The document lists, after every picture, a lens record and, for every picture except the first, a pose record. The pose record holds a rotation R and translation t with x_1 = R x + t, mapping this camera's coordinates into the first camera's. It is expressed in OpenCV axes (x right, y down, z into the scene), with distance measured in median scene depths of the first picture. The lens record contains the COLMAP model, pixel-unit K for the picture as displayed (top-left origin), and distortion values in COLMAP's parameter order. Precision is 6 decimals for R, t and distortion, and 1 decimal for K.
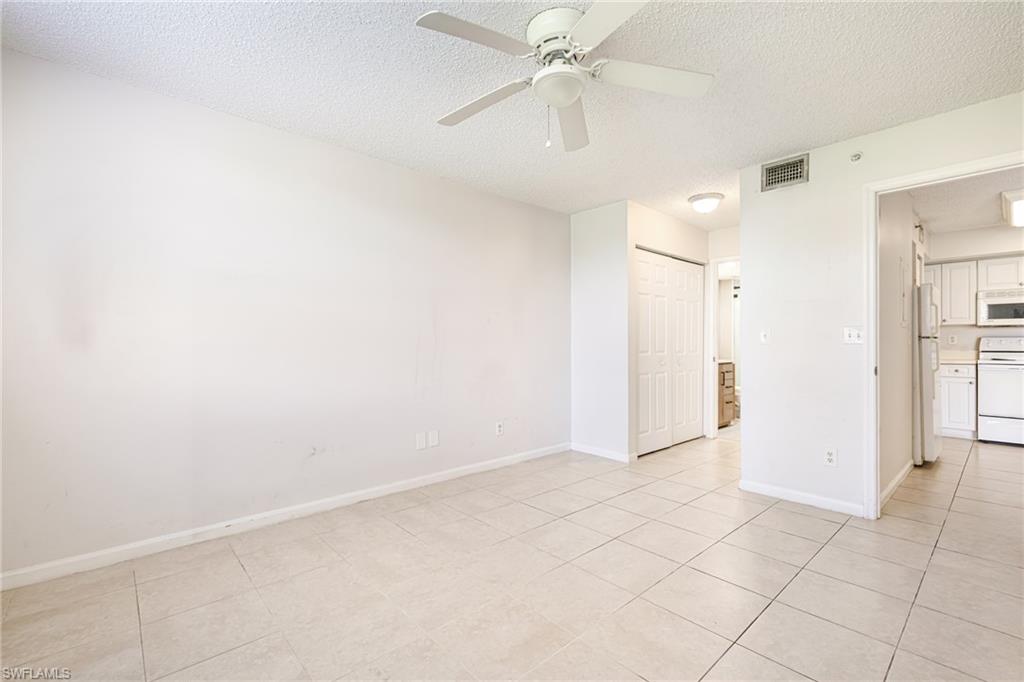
lens RADIAL K [[446.1, 0, 509.1], [0, 446.1, 339.2], [0, 0, 1]] dist [0.001564, 0.000032]
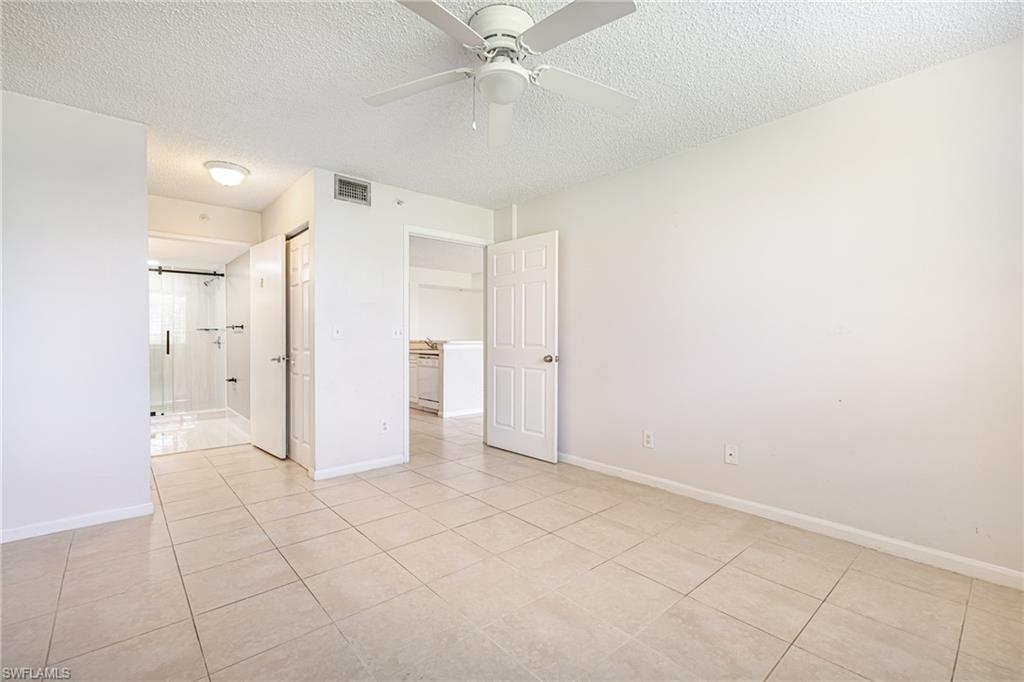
lens RADIAL K [[446.1, 0, 515.0], [0, 446.1, 336.3], [0, 0, 1]] dist [0.001564, 0.000032]
pose [[0.012115, 0.003893, 0.999919, -0.560287], [-0.013440, 0.999903, -0.003731, 0.002425], [-0.999836, -0.013394, 0.012166, 0.598552]]
